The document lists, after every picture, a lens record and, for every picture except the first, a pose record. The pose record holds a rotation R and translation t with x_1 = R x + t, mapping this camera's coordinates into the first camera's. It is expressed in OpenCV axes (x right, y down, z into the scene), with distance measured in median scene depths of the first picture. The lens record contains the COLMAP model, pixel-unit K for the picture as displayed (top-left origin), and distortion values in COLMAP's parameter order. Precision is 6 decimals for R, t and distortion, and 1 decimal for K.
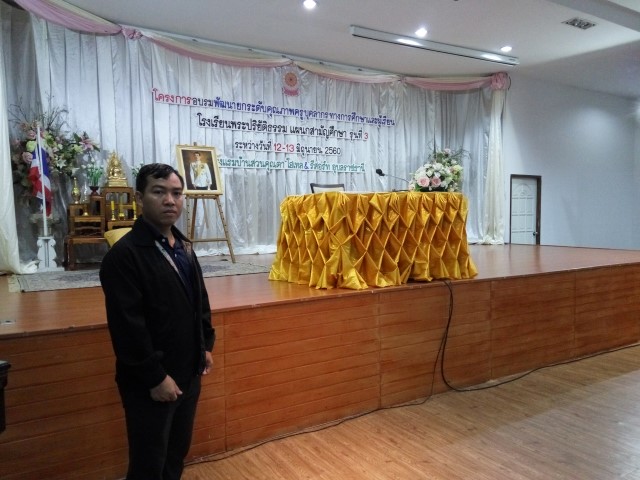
lens RADIAL K [[504.5, 0, 316.1], [0, 504.5, 237.1], [0, 0, 1]] dist [0.079140, -0.095613]
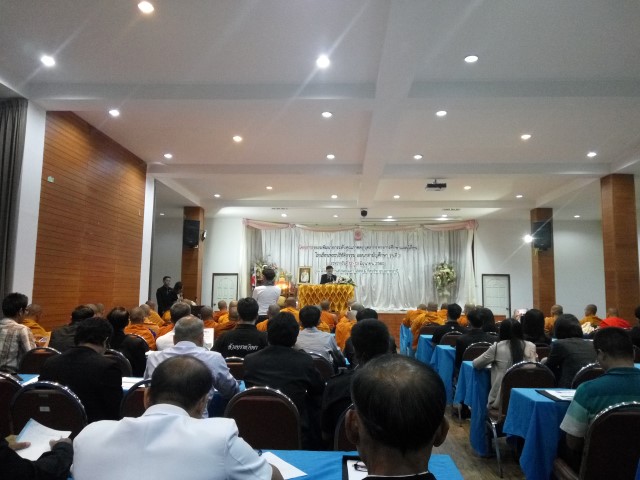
lens RADIAL K [[504.5, 0, 318.6], [0, 504.5, 243.7], [0, 0, 1]] dist [0.079140, -0.095613]
pose [[0.818839, -0.040805, -0.572571, 1.169570], [-0.046900, 0.989379, -0.137582, 0.057839], [0.572104, 0.139512, 0.808228, -0.987532]]
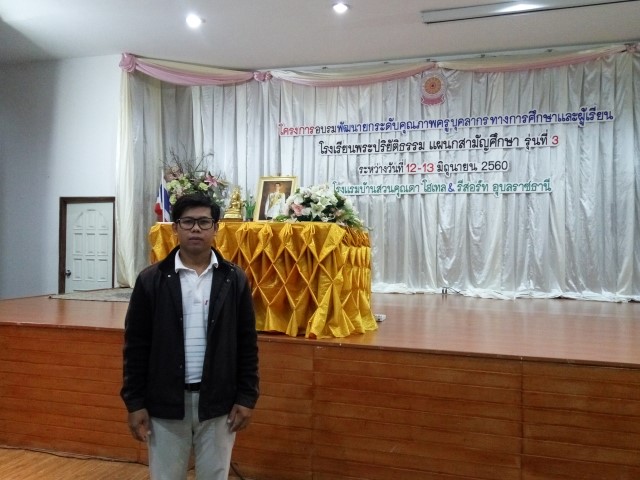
lens RADIAL K [[562.9, 0, 318.0], [0, 562.9, 242.0], [0, 0, 1]] dist [0.093317, -0.133253]
pose [[0.670569, 0.019879, -0.741580, 0.546164], [-0.057324, 0.998040, -0.025082, -0.022830], [0.739629, 0.059330, 0.670395, 0.269733]]
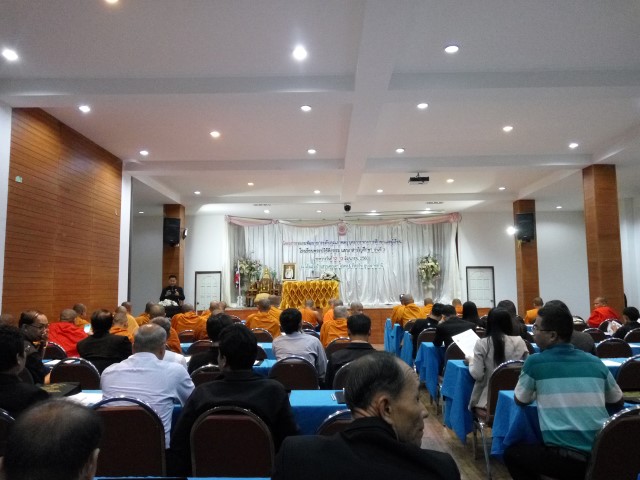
lens RADIAL K [[504.5, 0, 318.5], [0, 504.5, 242.2], [0, 0, 1]] dist [0.079140, -0.095613]
pose [[0.833963, -0.052599, -0.549309, 1.162718], [-0.023725, 0.991109, -0.130923, 0.050109], [0.551311, 0.122217, 0.825300, -0.965965]]
